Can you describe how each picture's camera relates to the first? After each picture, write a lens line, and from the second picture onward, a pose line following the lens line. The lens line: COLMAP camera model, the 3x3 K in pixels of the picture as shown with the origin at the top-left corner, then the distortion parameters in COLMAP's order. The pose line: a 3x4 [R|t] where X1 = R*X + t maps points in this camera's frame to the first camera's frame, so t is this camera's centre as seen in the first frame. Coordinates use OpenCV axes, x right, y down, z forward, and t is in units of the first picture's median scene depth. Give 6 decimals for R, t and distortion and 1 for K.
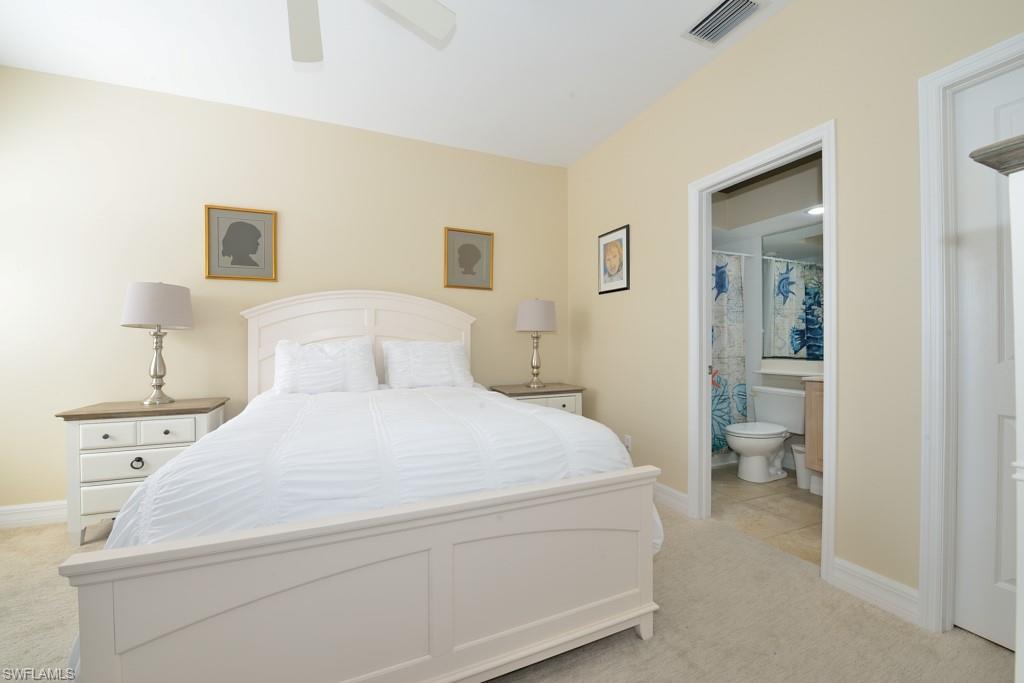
lens RADIAL K [[404.0, 0, 508.9], [0, 404.0, 346.0], [0, 0, 1]] dist [-0.019991, -0.000885]
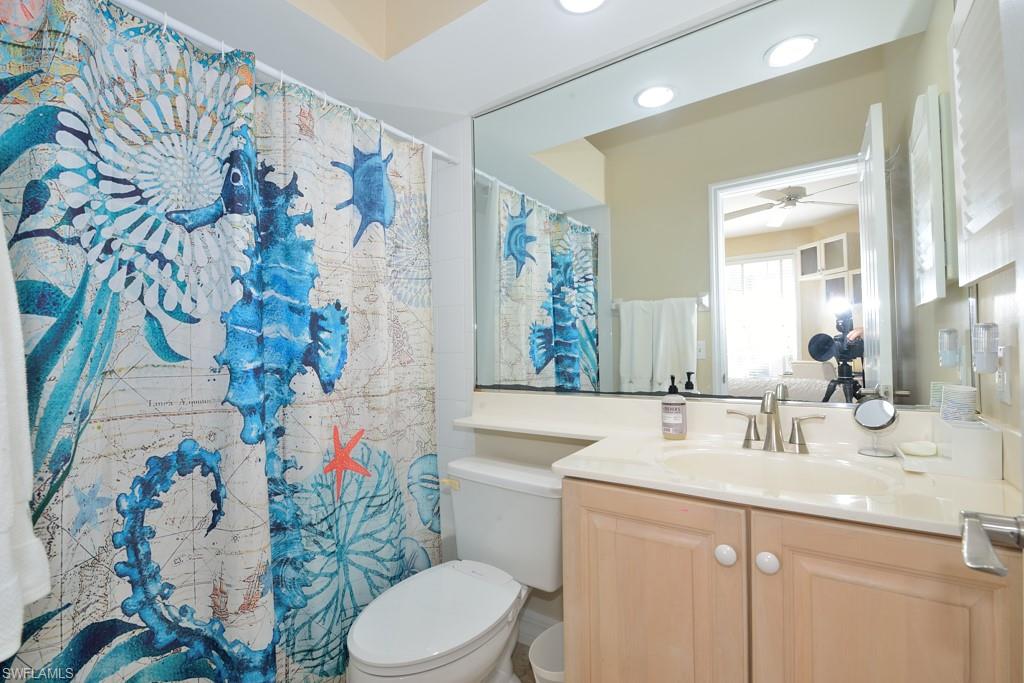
lens RADIAL K [[455.2, 0, 511.9], [0, 455.2, 343.3], [0, 0, 1]] dist [-0.000010, 0.000000]
pose [[0.850223, 0.001445, 0.526420, 0.377998], [0.013357, 0.999615, -0.024318, -0.006380], [-0.526253, 0.027707, 0.849877, 0.515640]]
